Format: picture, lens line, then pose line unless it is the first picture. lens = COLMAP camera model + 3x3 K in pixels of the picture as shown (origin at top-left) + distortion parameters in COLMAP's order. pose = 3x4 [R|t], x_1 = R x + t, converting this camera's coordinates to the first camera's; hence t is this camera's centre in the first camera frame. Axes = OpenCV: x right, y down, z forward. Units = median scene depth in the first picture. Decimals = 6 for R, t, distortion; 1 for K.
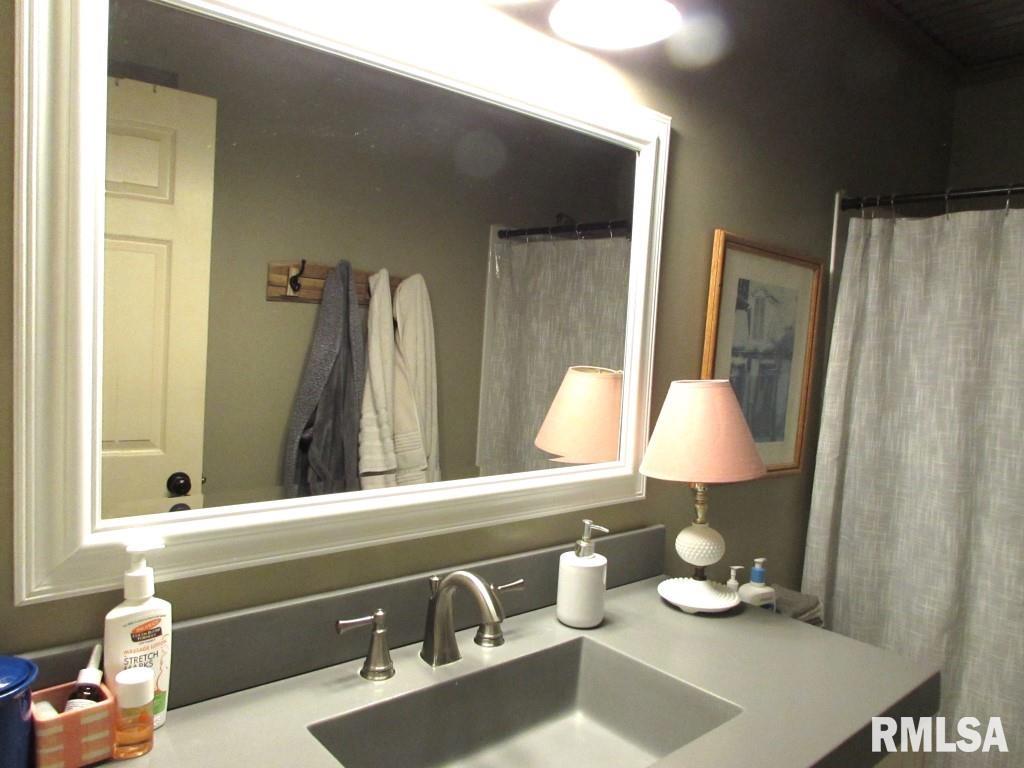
lens RADIAL K [[729.5, 0, 511.7], [0, 729.5, 388.2], [0, 0, 1]] dist [-0.026019, 0.011219]
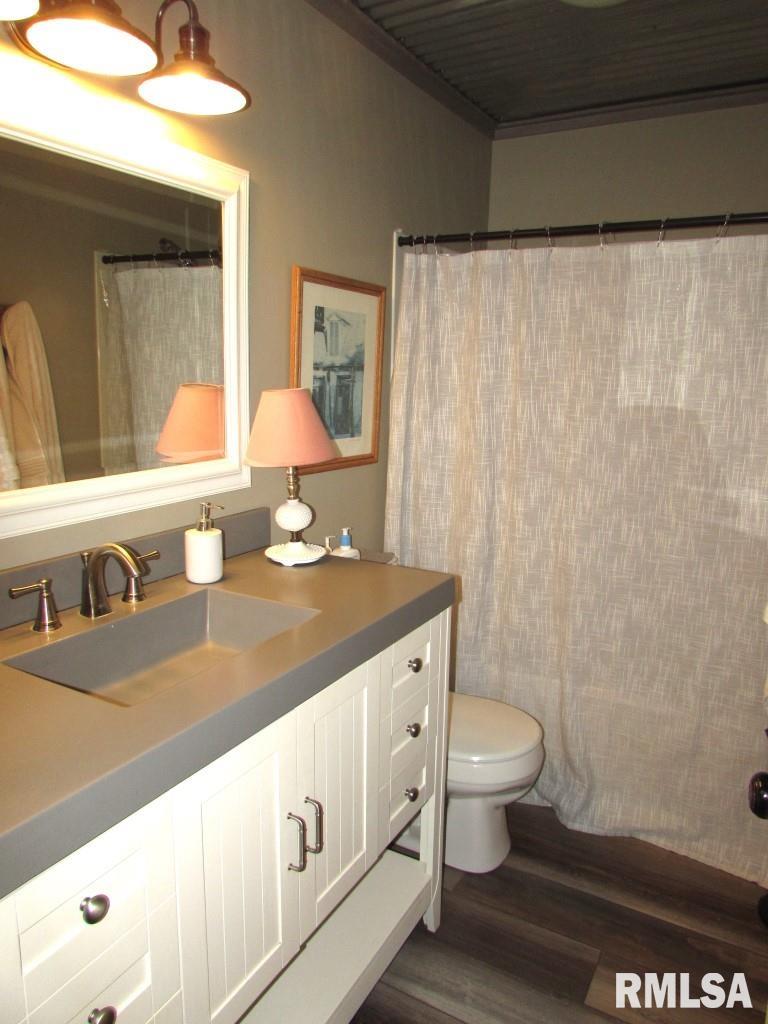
lens RADIAL K [[729.5, 0, 378.0], [0, 729.5, 502.3], [0, 0, 1]] dist [-0.026019, 0.011219]
pose [[0.945363, -0.096612, 0.311375, -0.004462], [0.056341, 0.989127, 0.135844, 0.015889], [-0.321114, -0.110878, 0.940528, -0.220877]]
